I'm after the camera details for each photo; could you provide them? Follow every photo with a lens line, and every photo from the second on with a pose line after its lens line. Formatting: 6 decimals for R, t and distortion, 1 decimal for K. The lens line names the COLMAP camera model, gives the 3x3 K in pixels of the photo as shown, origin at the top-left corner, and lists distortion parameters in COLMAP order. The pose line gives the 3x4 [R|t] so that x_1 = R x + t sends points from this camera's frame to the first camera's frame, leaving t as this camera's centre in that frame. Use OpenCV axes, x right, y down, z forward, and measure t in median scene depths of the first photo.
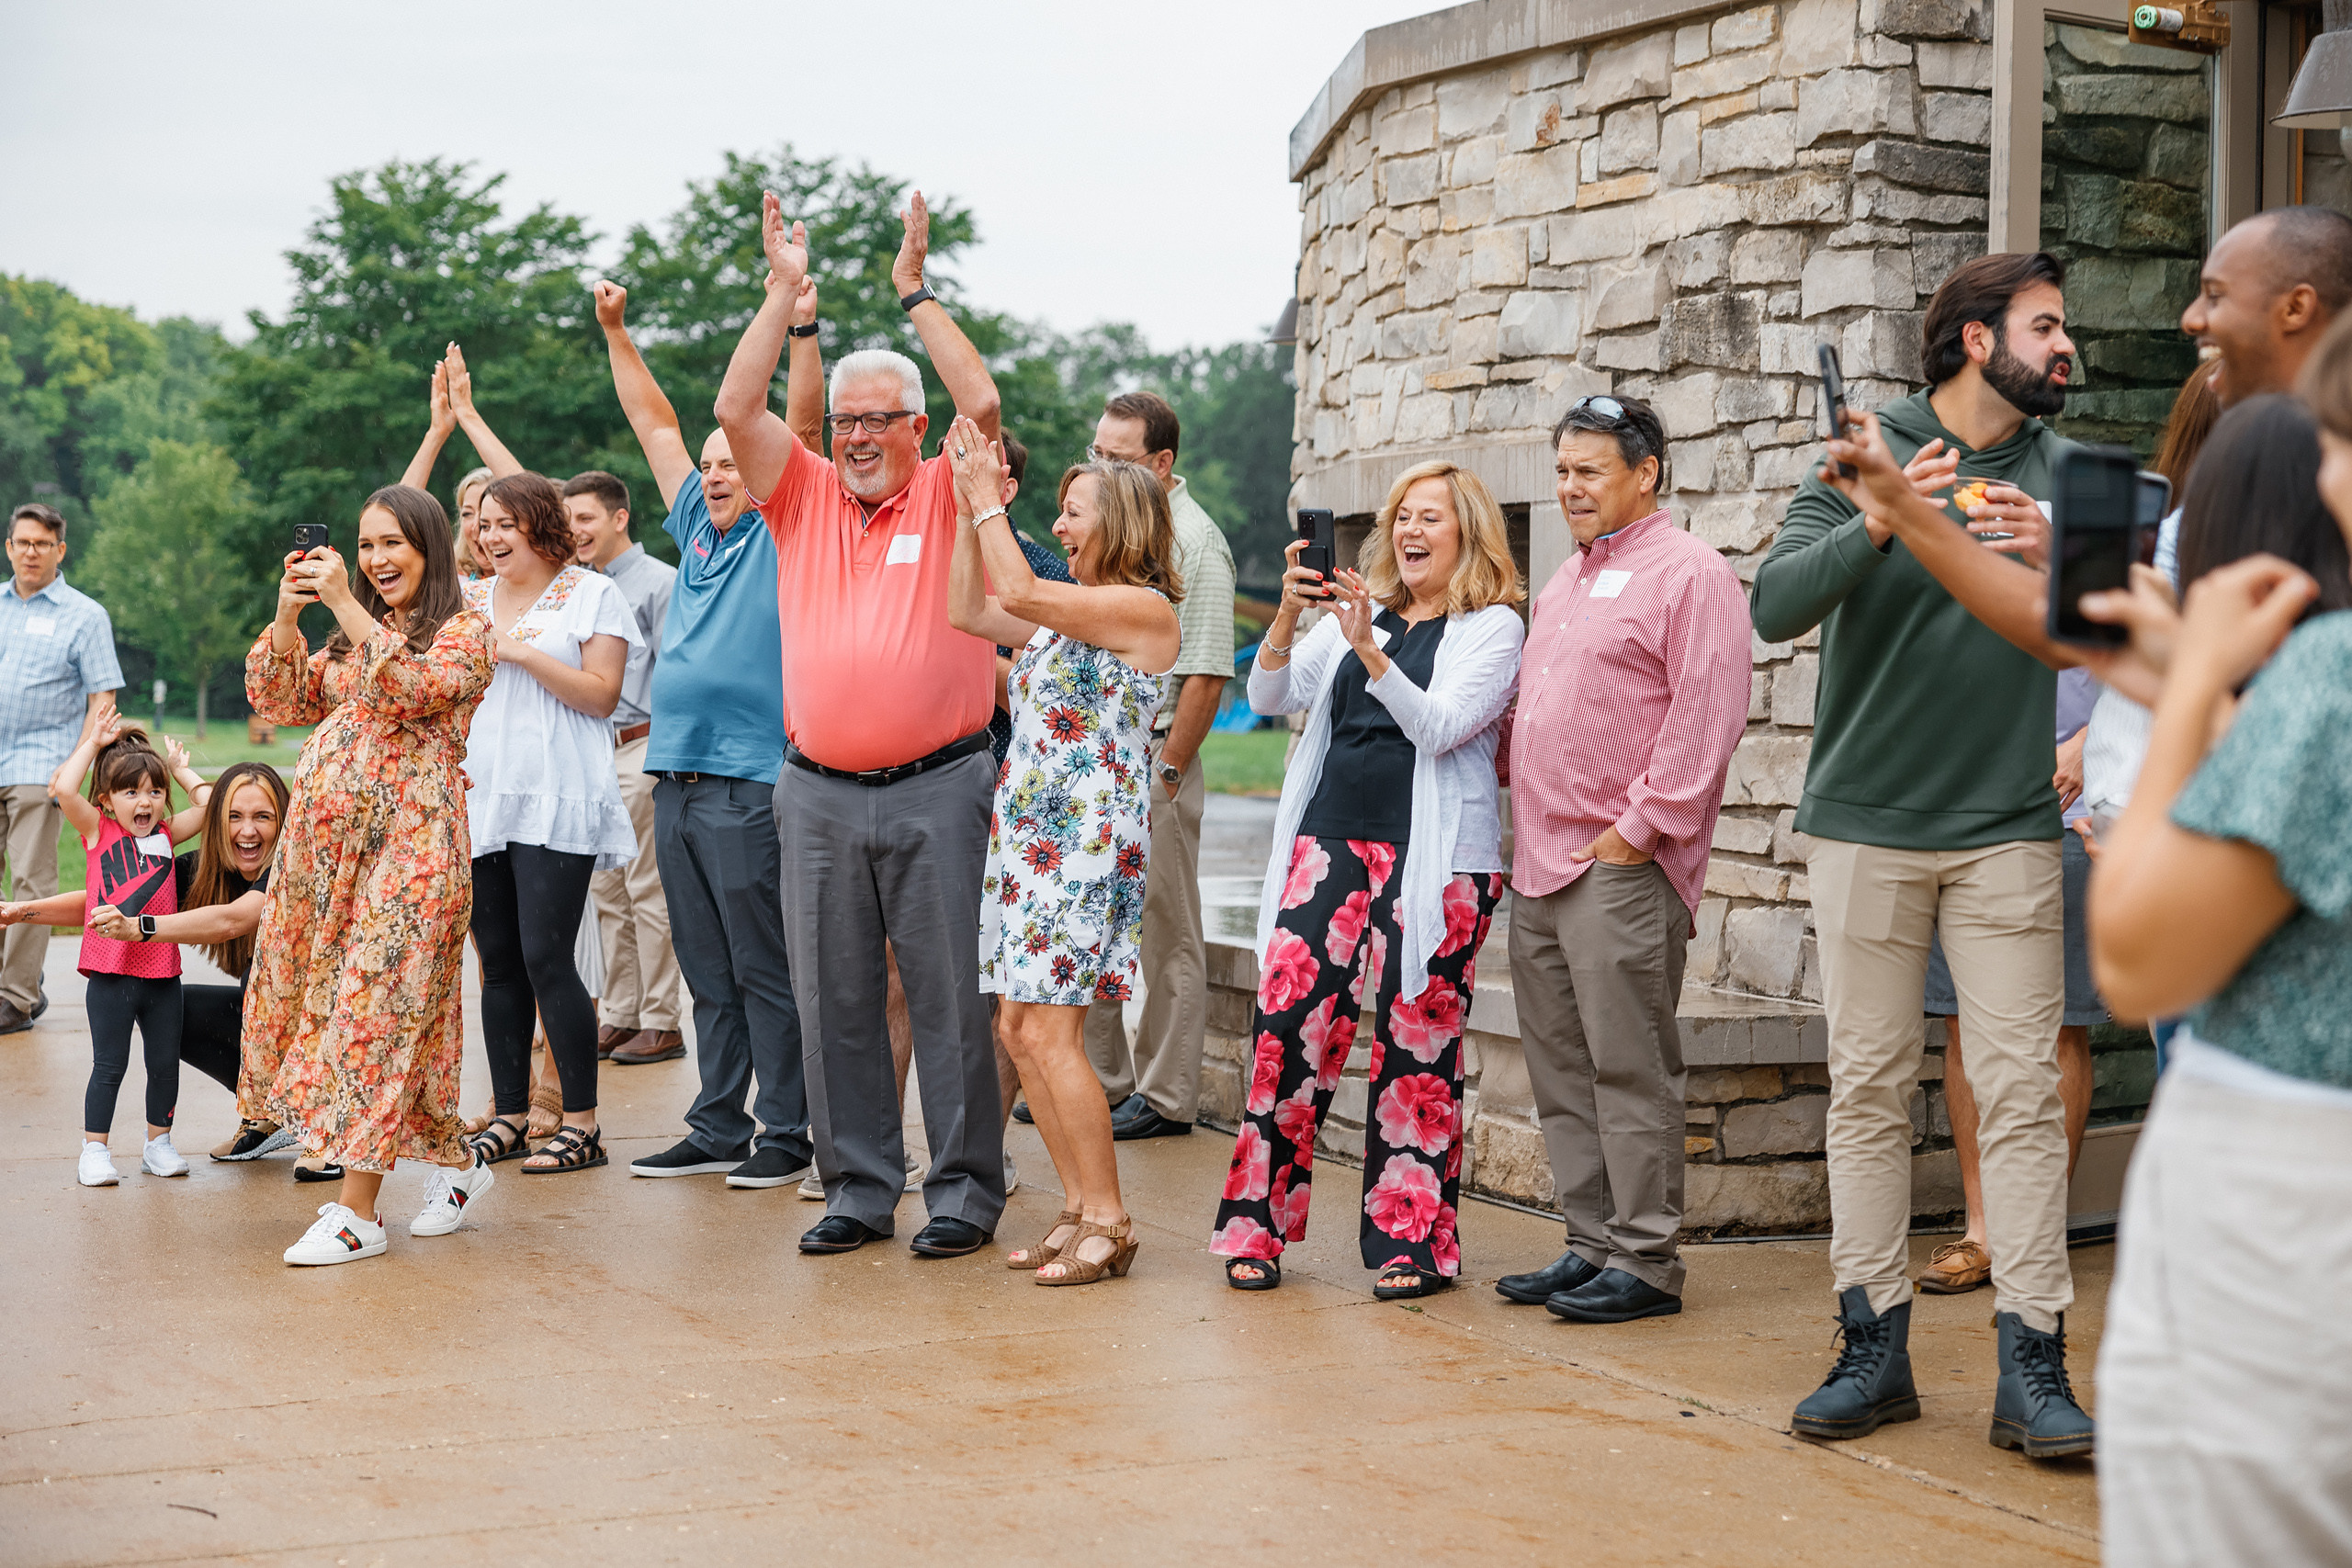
lens RADIAL K [[4202.6, 0, 1168.2], [0, 4202.6, 766.1], [0, 0, 1]] dist [0.173358, 0.000000]
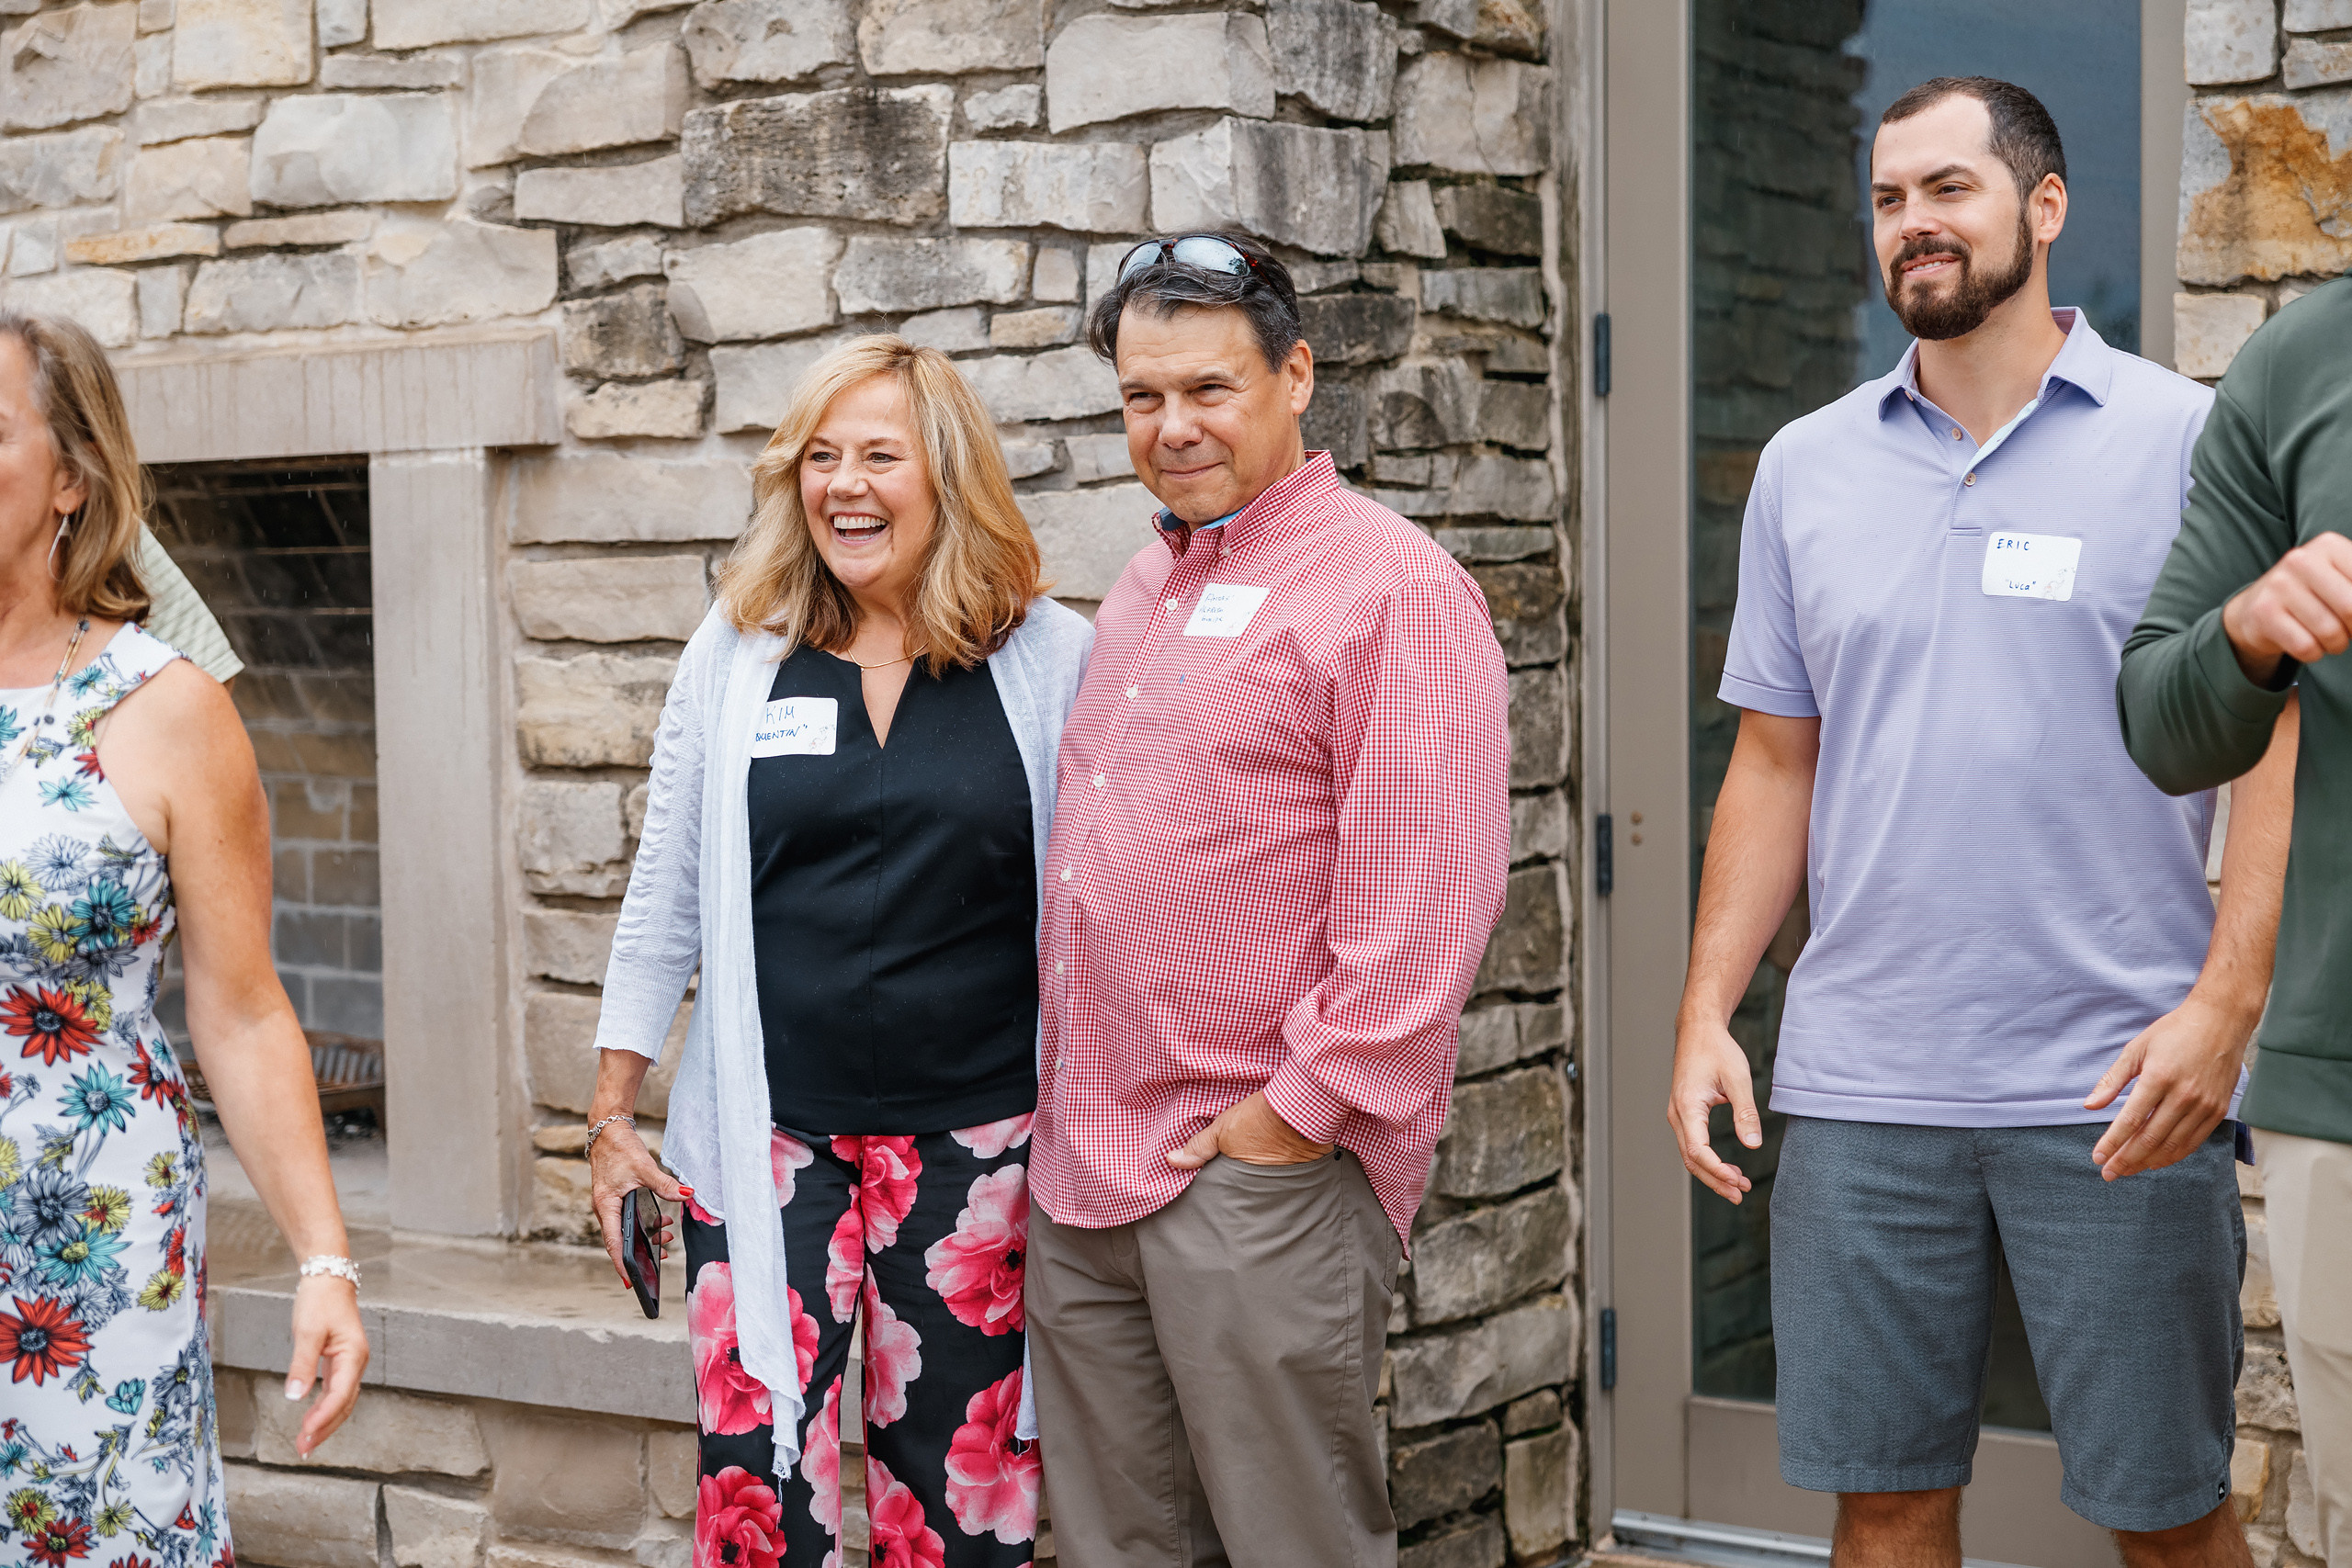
lens RADIAL K [[4022.7, 0, 1138.3], [0, 4022.7, 773.4], [0, 0, 1]] dist [0.012429, 0.000000]
pose [[0.844951, -0.050338, 0.532469, -0.133538], [0.041627, 0.998731, 0.028361, -0.032222], [-0.533221, -0.001799, 0.845974, 0.510313]]
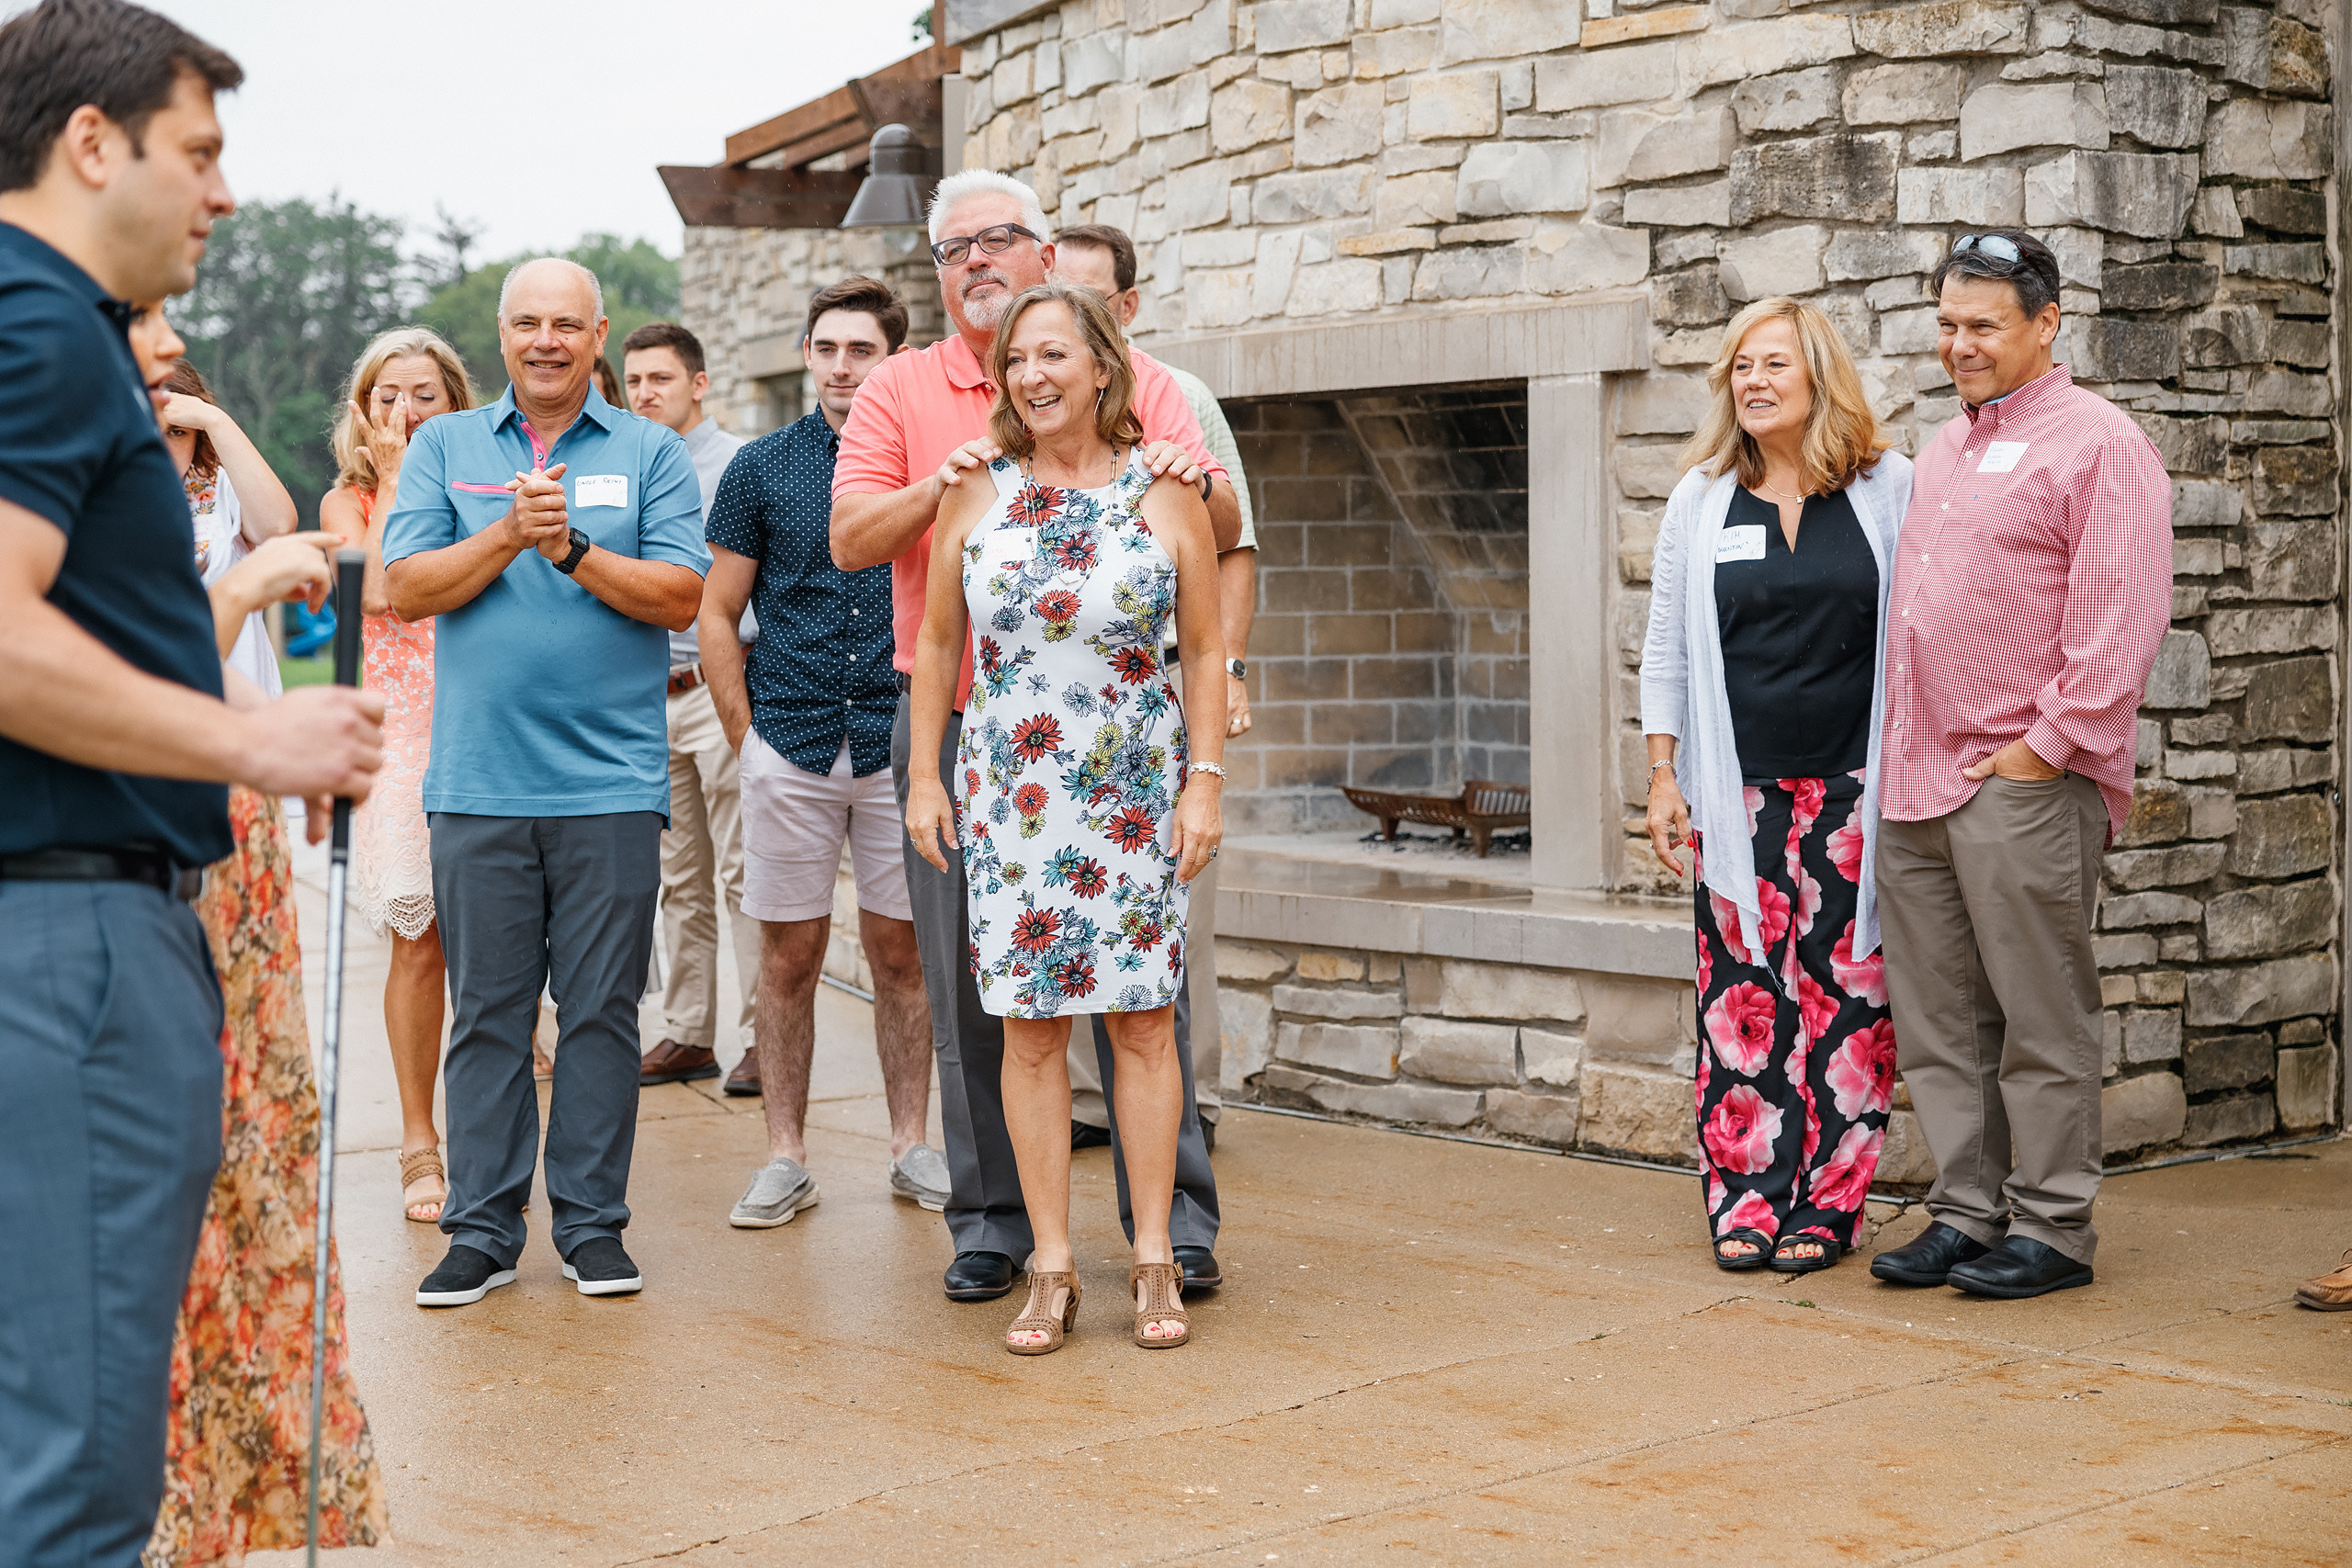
lens RADIAL K [[3843.6, 0, 1177.3], [0, 3843.6, 801.7], [0, 0, 1]] dist [0.002307, 0.000000]
pose [[0.963199, -0.039455, 0.265879, -0.223528], [0.029994, 0.998767, 0.039556, -0.007682], [-0.267112, -0.030126, 0.963195, 0.250039]]
